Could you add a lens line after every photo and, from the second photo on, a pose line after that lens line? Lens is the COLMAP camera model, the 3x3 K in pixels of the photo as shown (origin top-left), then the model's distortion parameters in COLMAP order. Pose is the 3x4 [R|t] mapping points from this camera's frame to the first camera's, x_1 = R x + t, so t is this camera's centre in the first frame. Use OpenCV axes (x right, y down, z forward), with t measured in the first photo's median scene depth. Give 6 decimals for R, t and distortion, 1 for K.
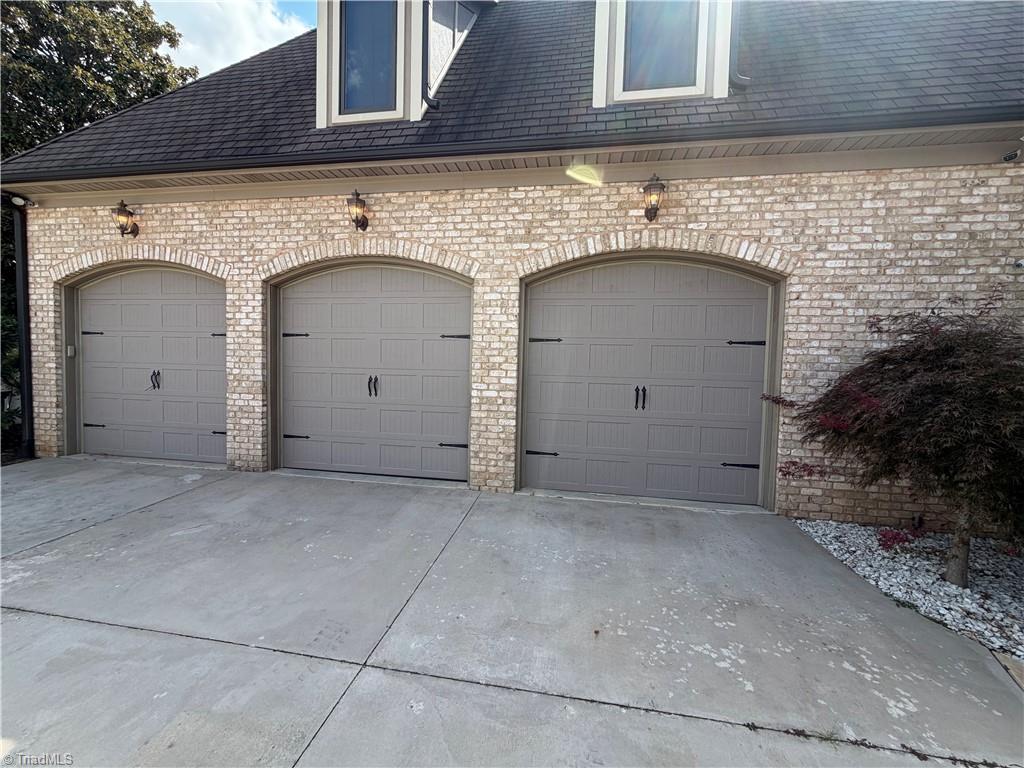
lens RADIAL K [[409.1, 0, 512.1], [0, 409.1, 383.0], [0, 0, 1]] dist [0.002271, 0.000269]
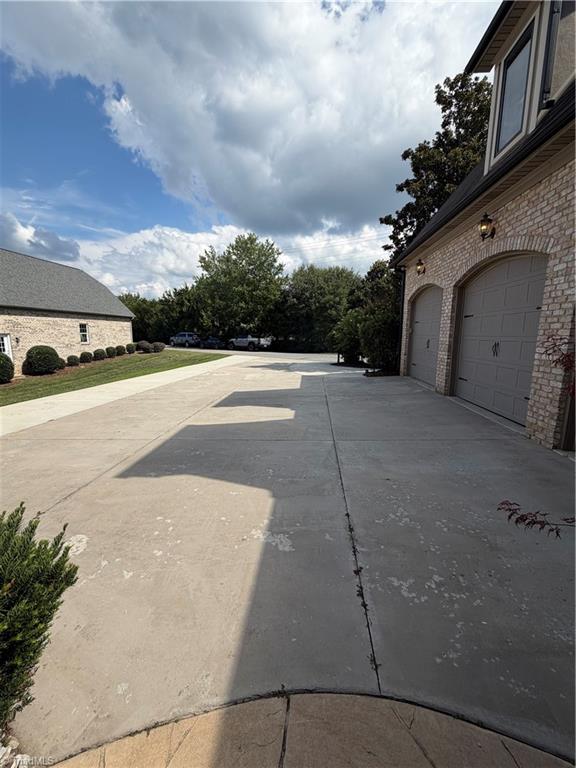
lens RADIAL K [[306.9, 0, 289.3], [0, 306.9, 382.4], [0, 0, 1]] dist [0.002271, 0.000269]
pose [[0.093483, 0.135425, -0.986368, 0.729240], [-0.047384, 0.990189, 0.131458, 0.017616], [0.994493, 0.034449, 0.098982, 0.217109]]
